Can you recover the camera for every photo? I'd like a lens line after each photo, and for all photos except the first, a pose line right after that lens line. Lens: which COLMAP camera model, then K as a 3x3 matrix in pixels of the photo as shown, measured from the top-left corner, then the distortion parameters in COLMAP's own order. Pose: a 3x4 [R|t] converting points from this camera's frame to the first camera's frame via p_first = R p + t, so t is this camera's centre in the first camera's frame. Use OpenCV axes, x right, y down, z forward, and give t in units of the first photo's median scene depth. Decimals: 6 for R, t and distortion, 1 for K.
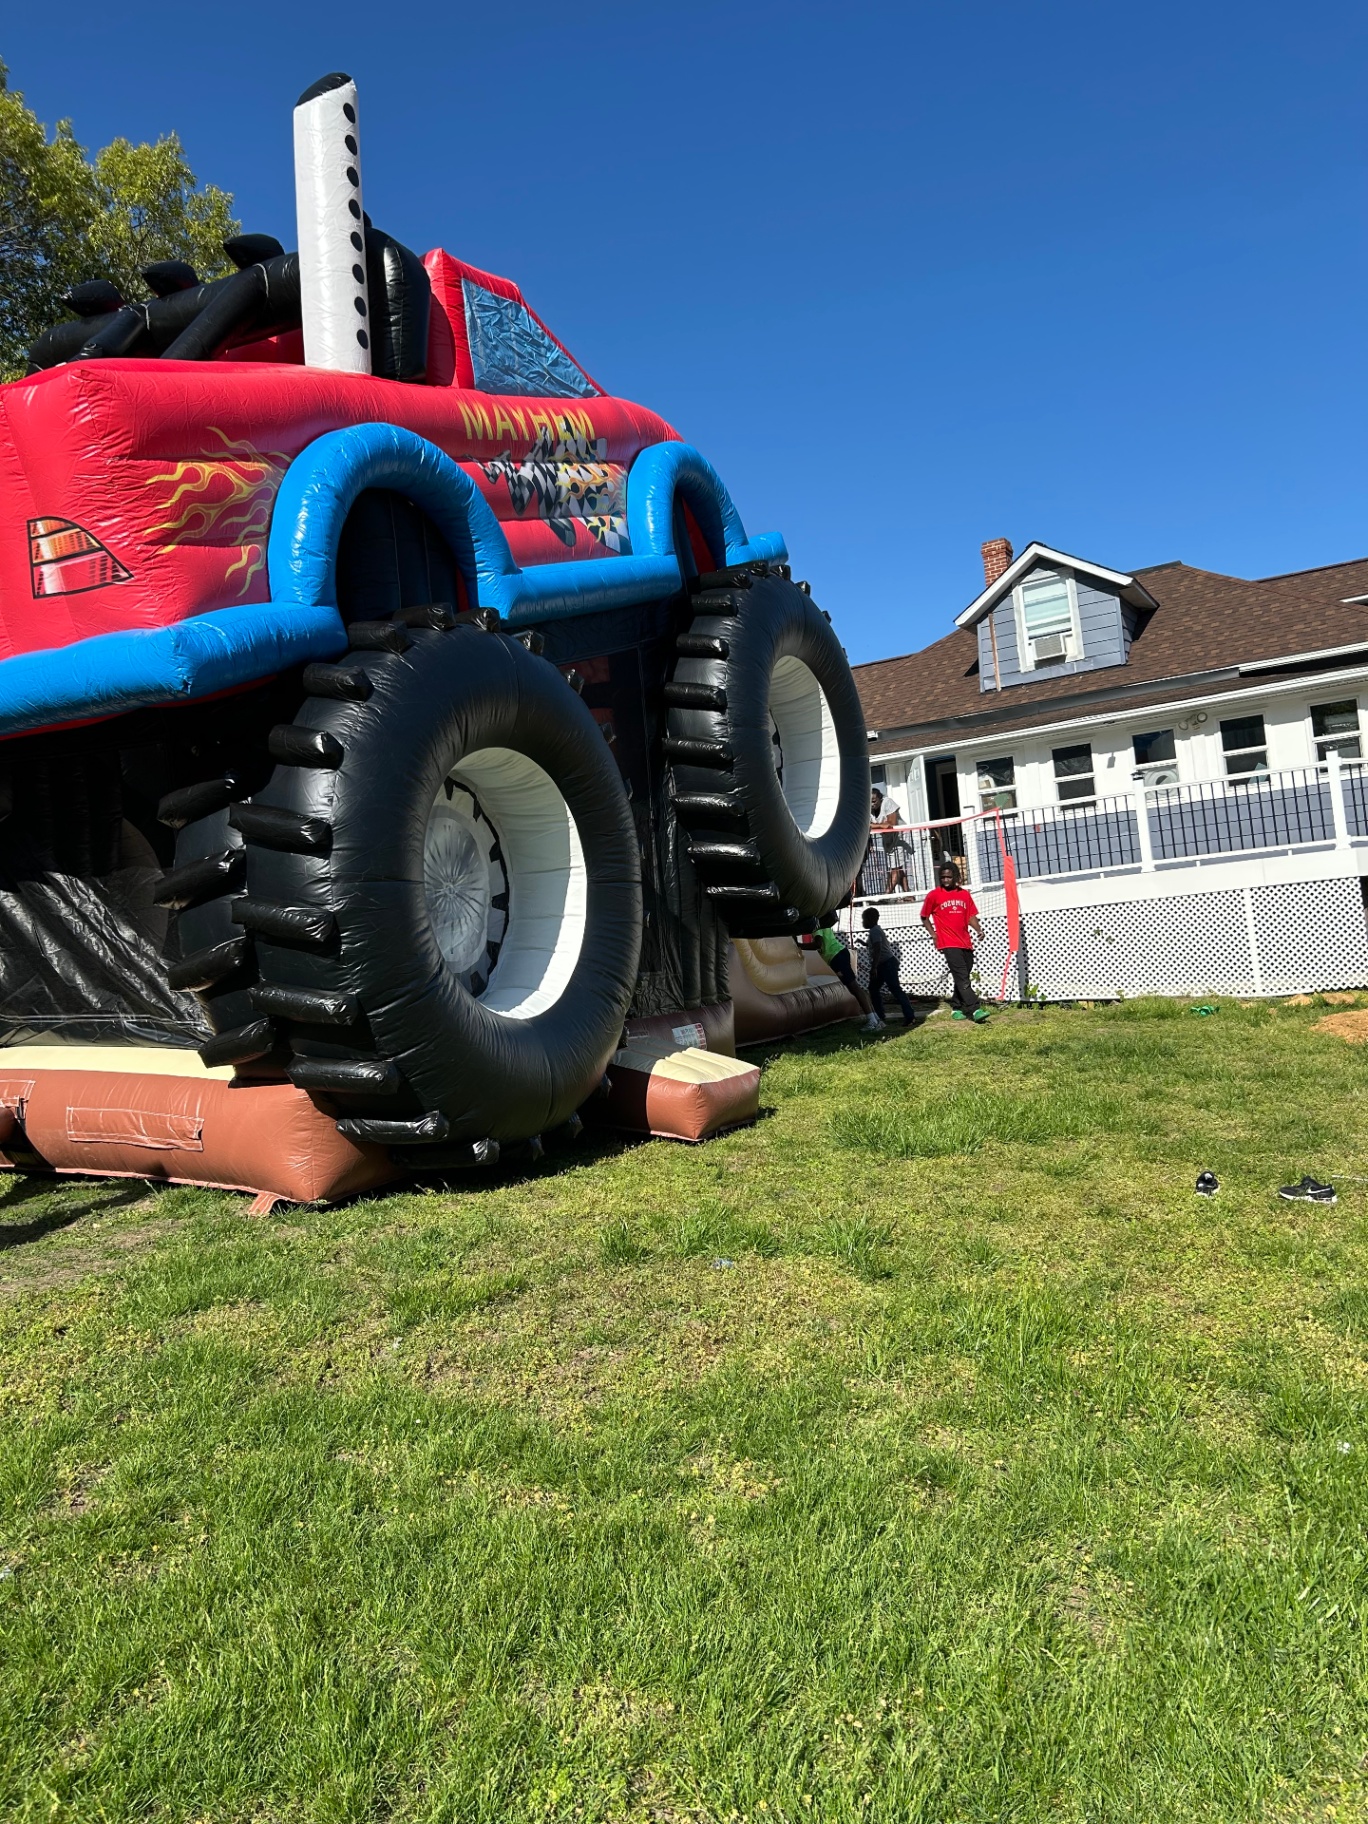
lens RADIAL K [[1366.7, 0, 684.0], [0, 1366.7, 912.0], [0, 0, 1]] dist [0.045329, -0.051201]
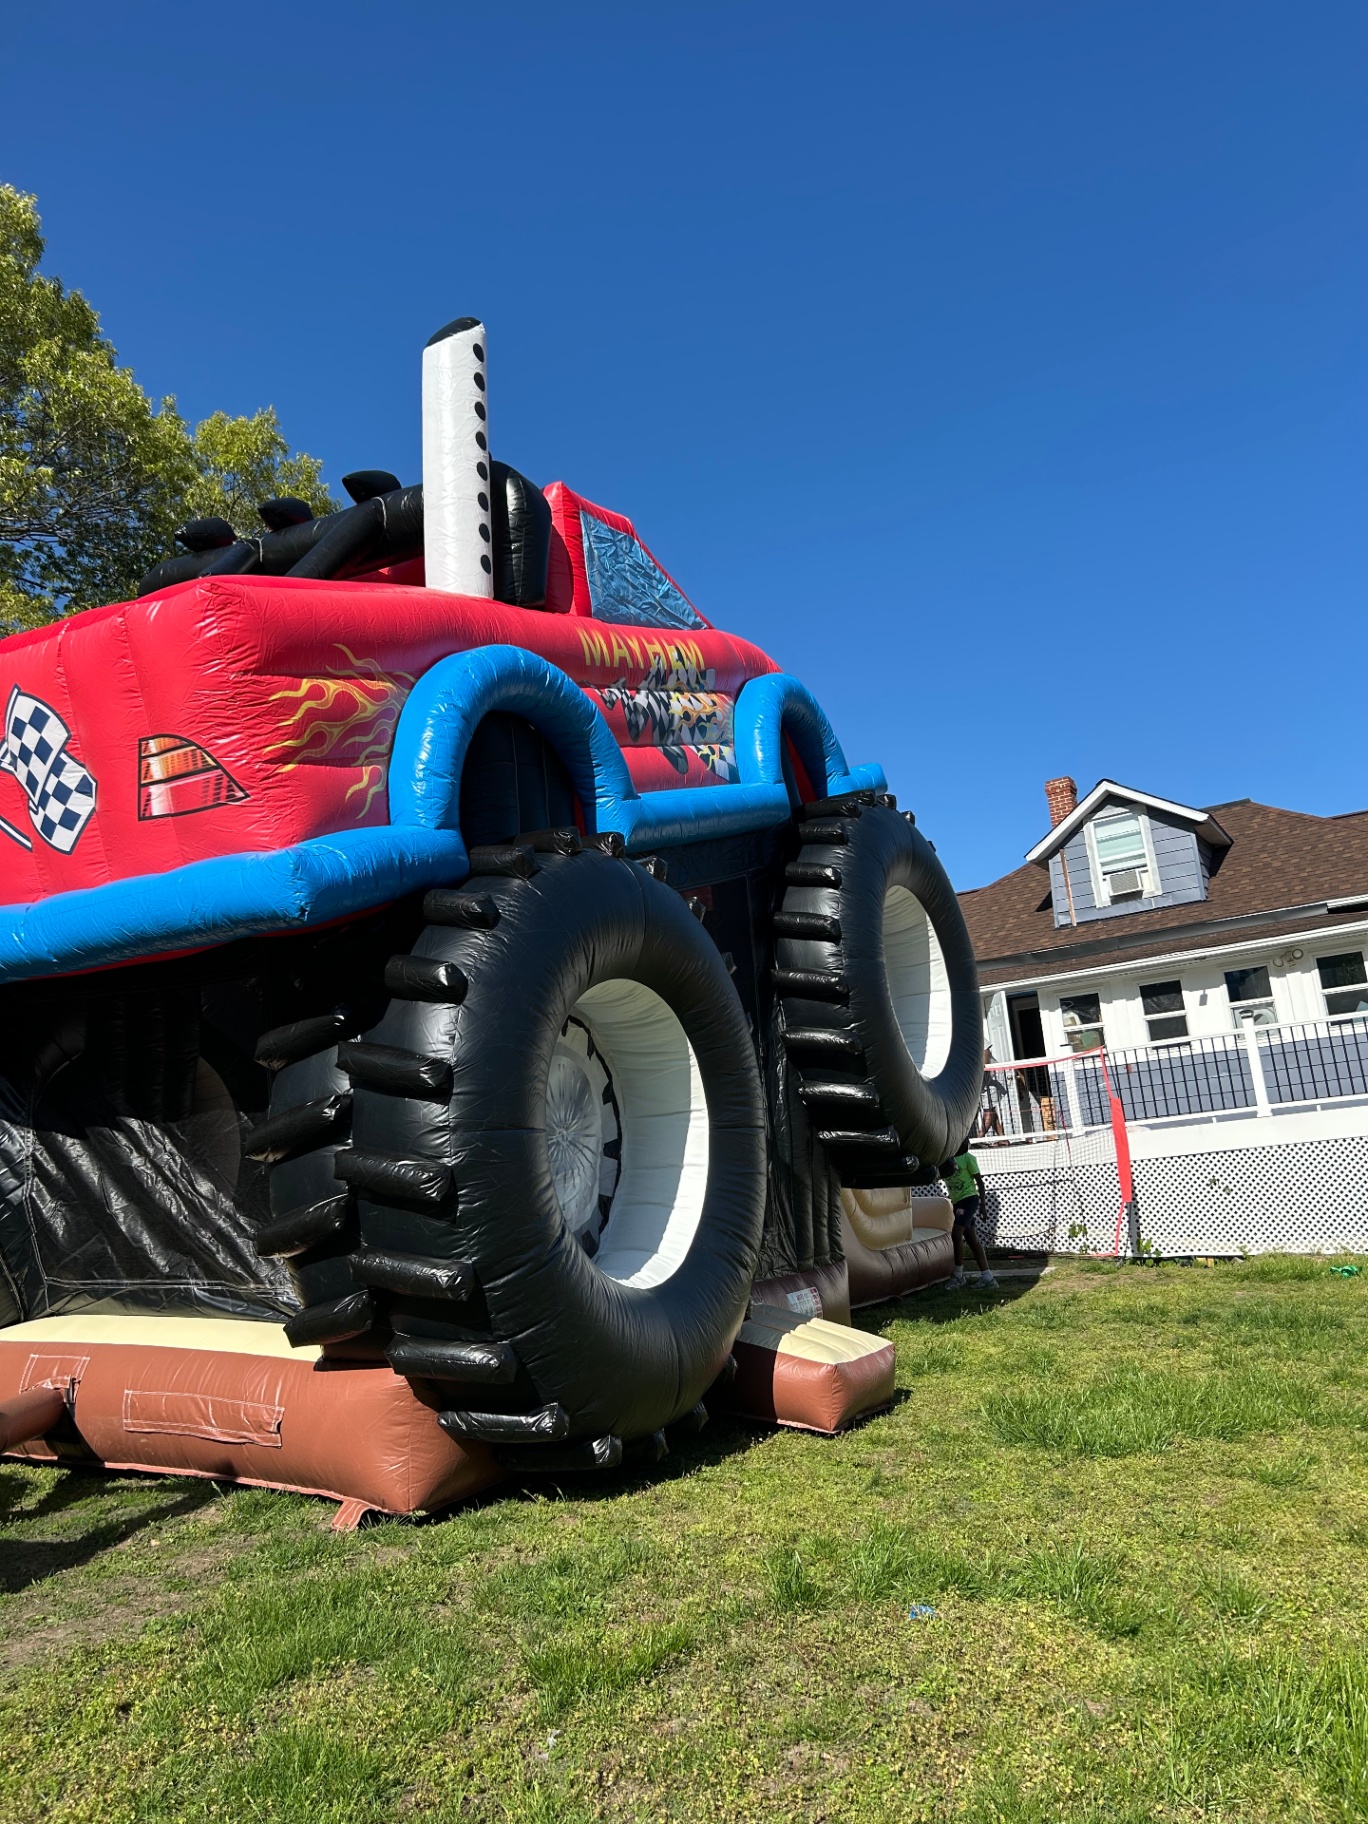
lens RADIAL K [[1354.1, 0, 691.0], [0, 1354.1, 913.8], [0, 0, 1]] dist [0.091180, -0.153691]
pose [[0.999794, 0.000601, -0.020271, -0.065644], [-0.004043, 0.985401, -0.170200, -0.008863], [0.019873, 0.170247, 0.985201, 0.090067]]
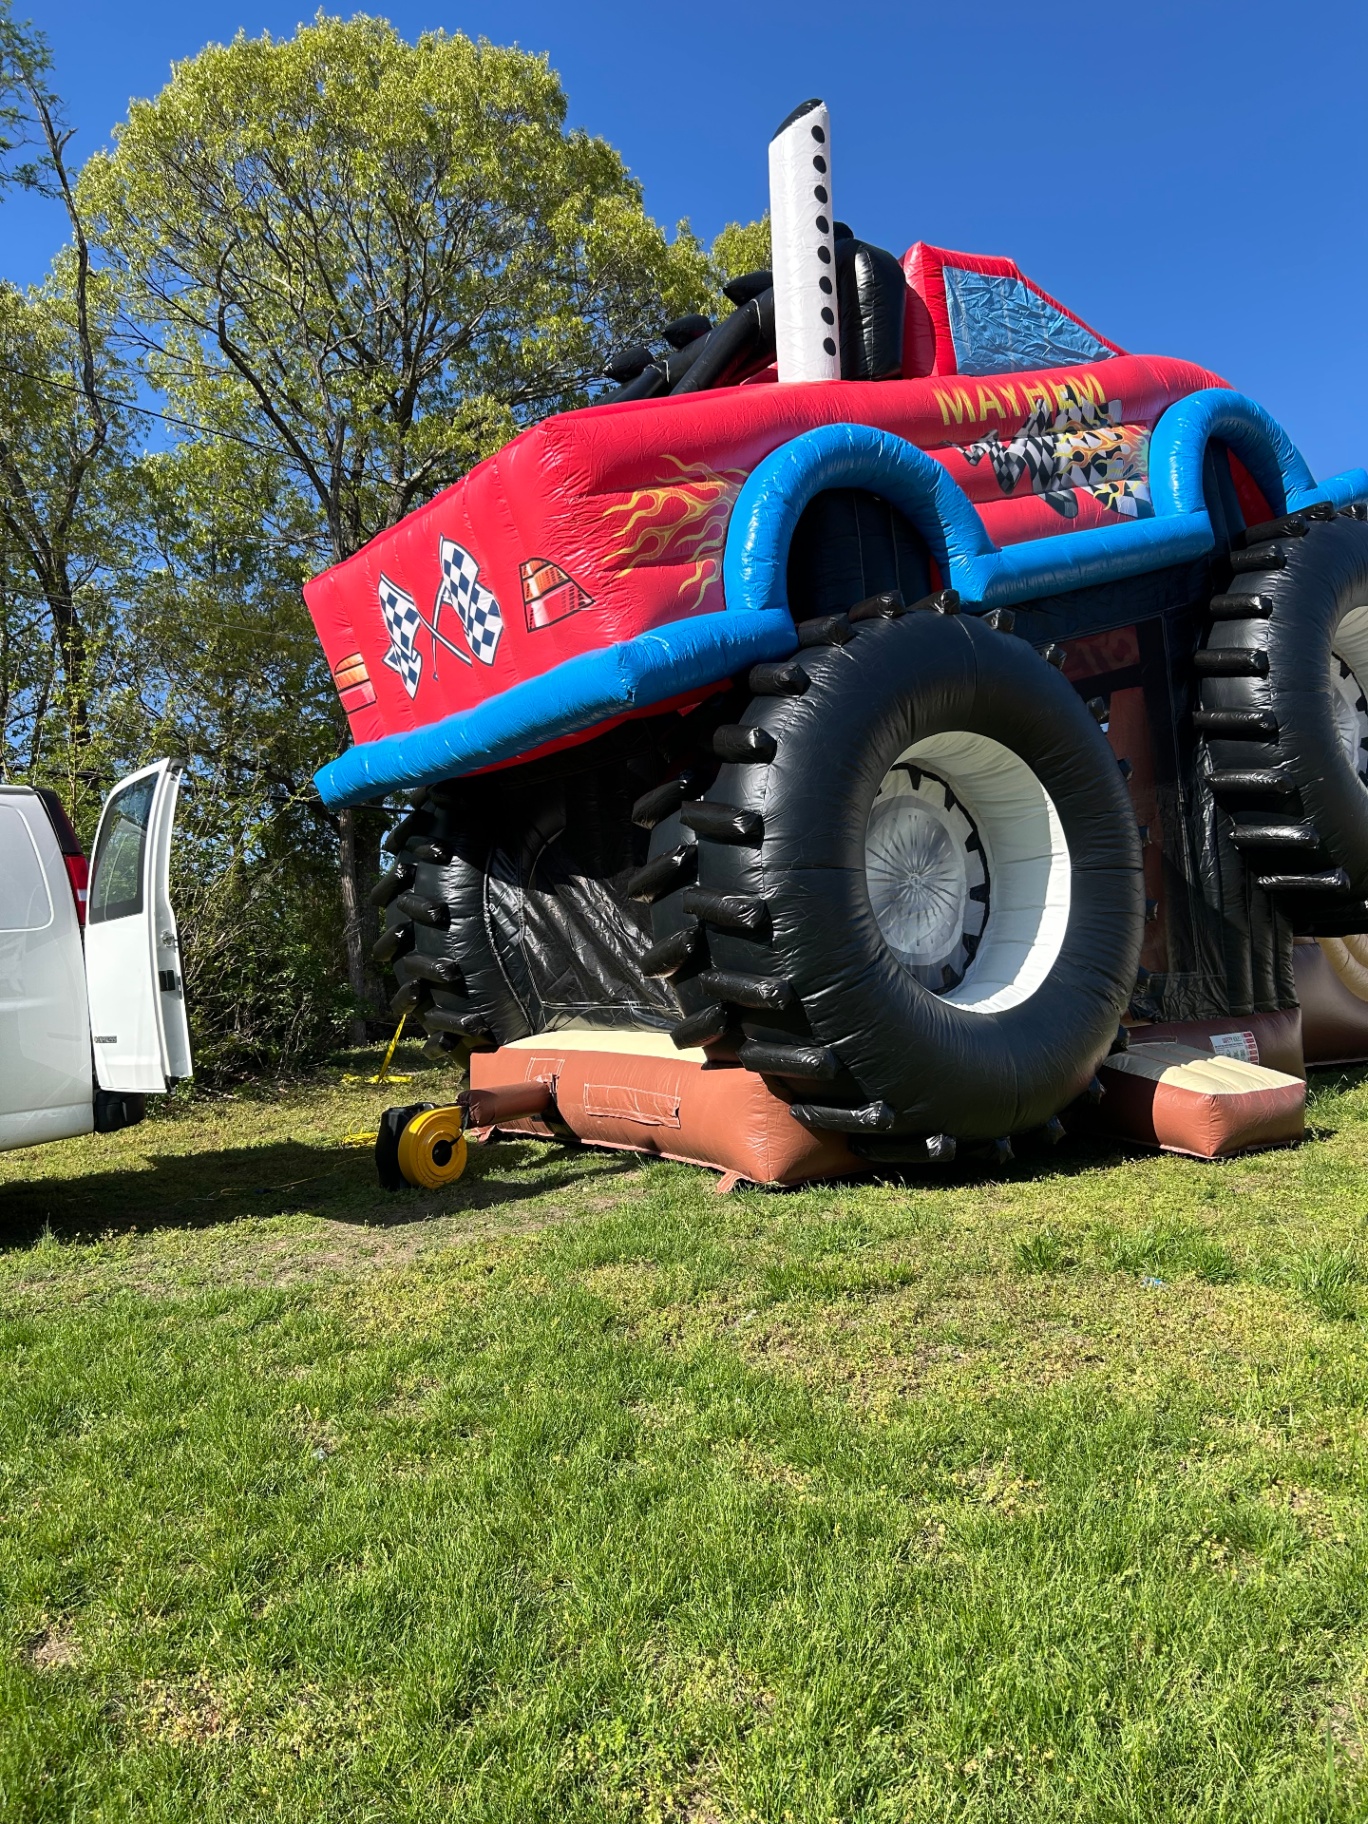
lens RADIAL K [[1362.5, 0, 675.5], [0, 1362.5, 893.9], [0, 0, 1]] dist [0.092120, -0.165587]
pose [[0.884461, -0.024395, -0.465976, 0.126838], [0.010888, 0.999439, -0.031657, 0.021321], [0.466487, 0.022926, 0.884231, 0.045706]]
